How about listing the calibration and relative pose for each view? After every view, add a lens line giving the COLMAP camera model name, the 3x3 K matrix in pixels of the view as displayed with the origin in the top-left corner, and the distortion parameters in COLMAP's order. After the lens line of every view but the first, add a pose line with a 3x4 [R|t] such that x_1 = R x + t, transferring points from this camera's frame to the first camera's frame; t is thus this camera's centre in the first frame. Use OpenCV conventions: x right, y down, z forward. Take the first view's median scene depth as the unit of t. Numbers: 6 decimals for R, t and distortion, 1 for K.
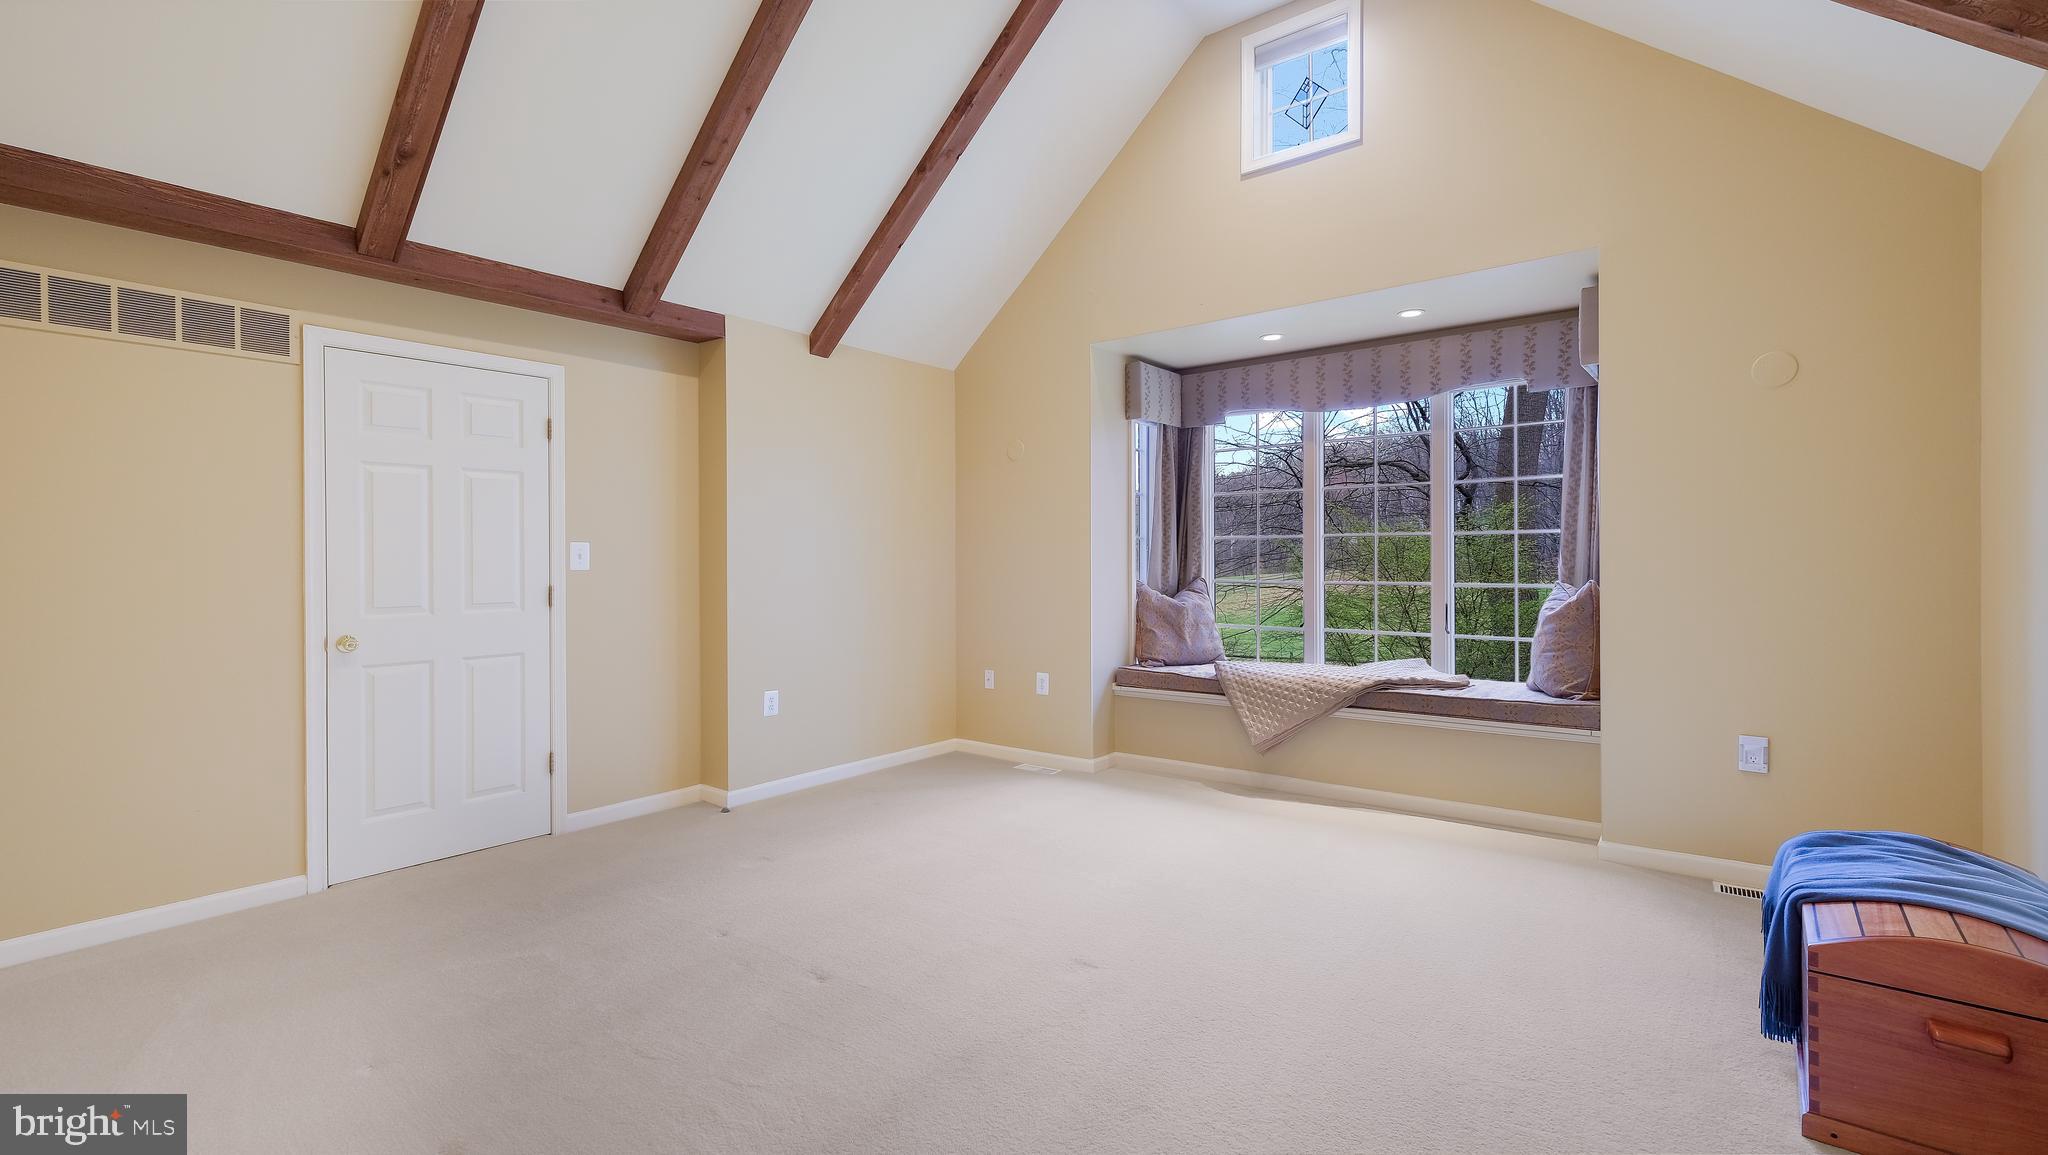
lens RADIAL K [[914.0, 0, 1019.2], [0, 914.0, 565.5], [0, 0, 1]] dist [0.012831, 0.000690]
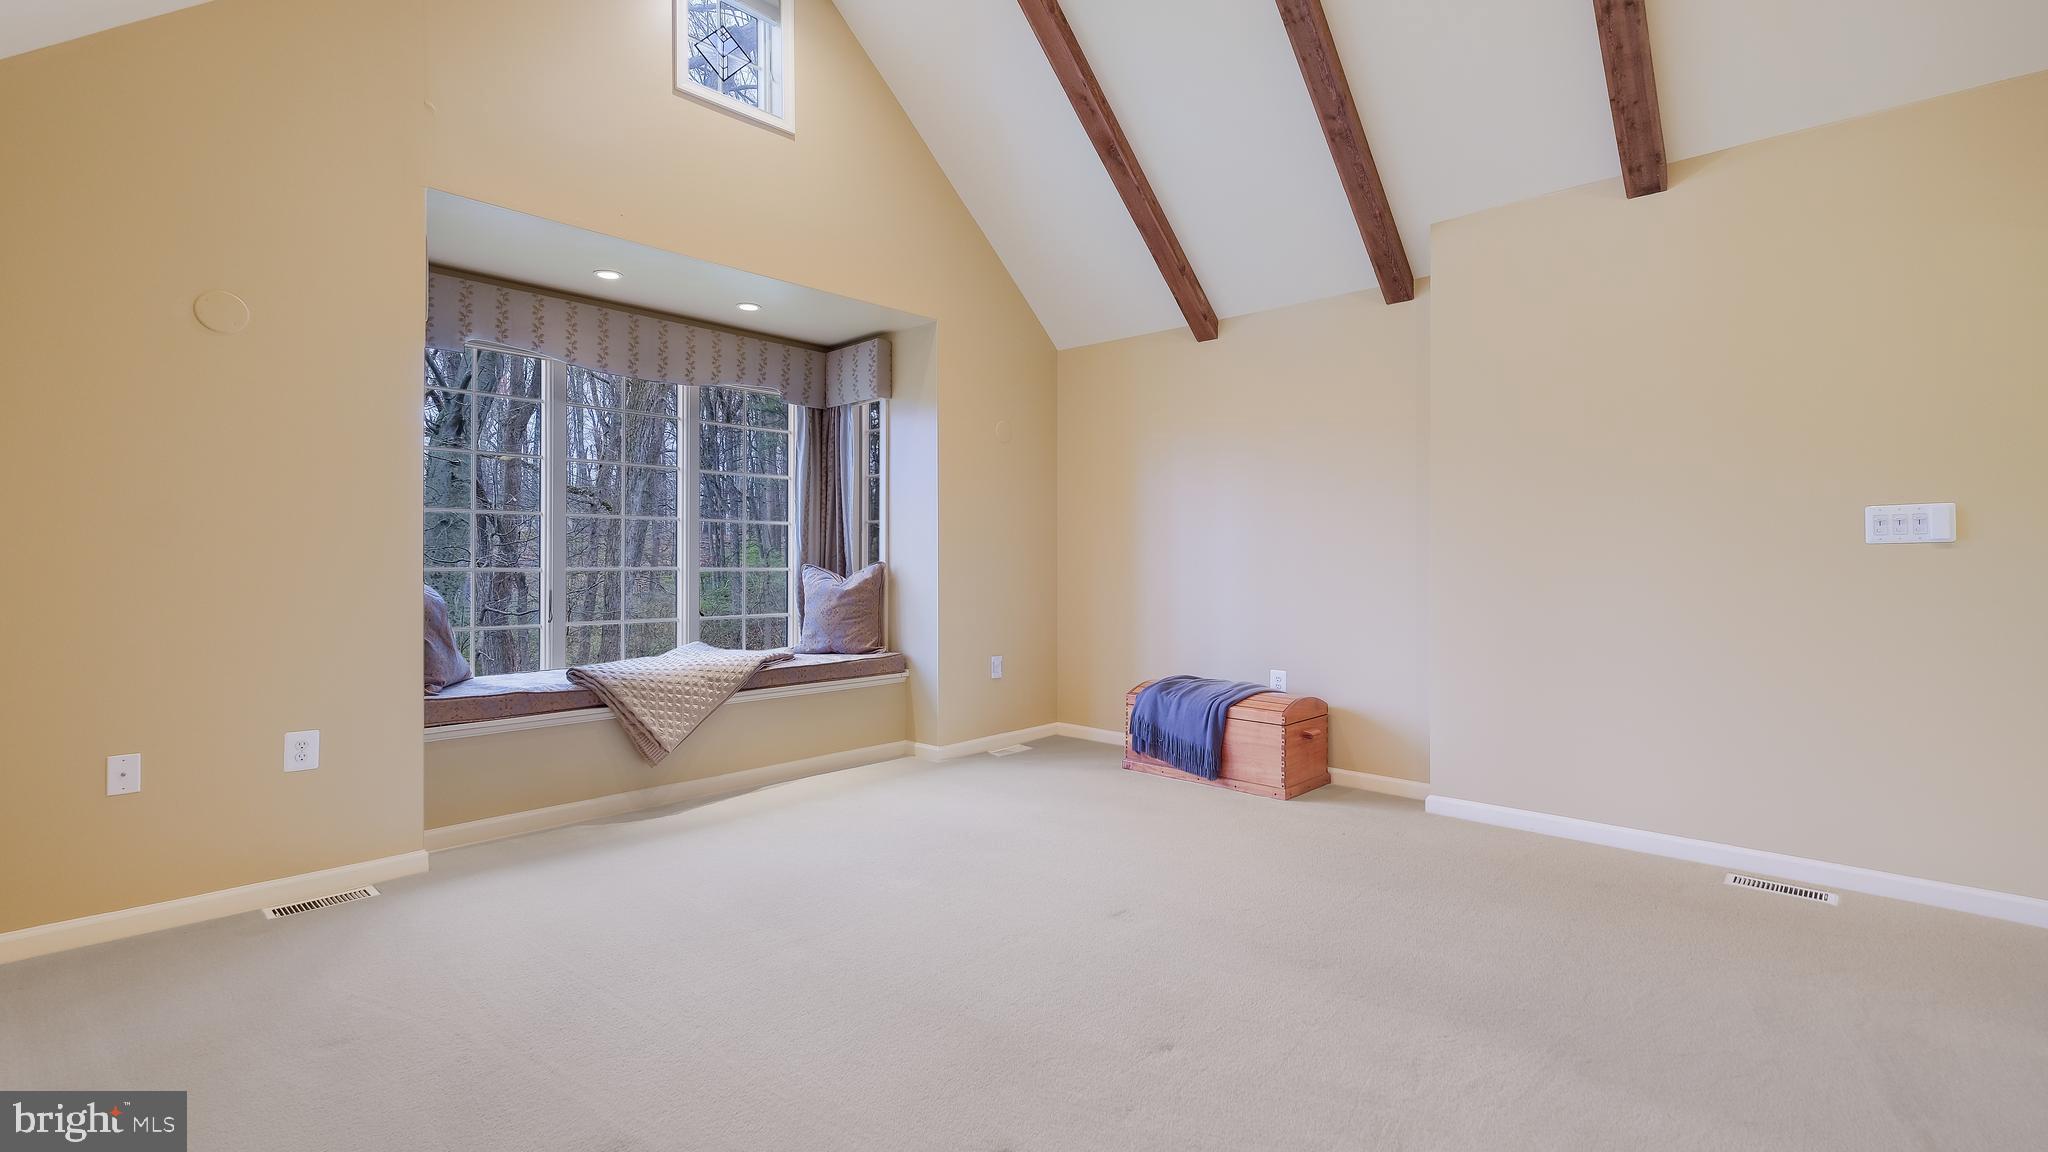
lens RADIAL K [[914.0, 0, 1019.2], [0, 914.0, 564.0], [0, 0, 1]] dist [0.012831, 0.000690]
pose [[0.070884, 0.006313, 0.997465, -0.587726], [0.001750, 0.999978, -0.006453, 0.024865], [-0.997483, 0.002204, 0.070871, 0.622819]]
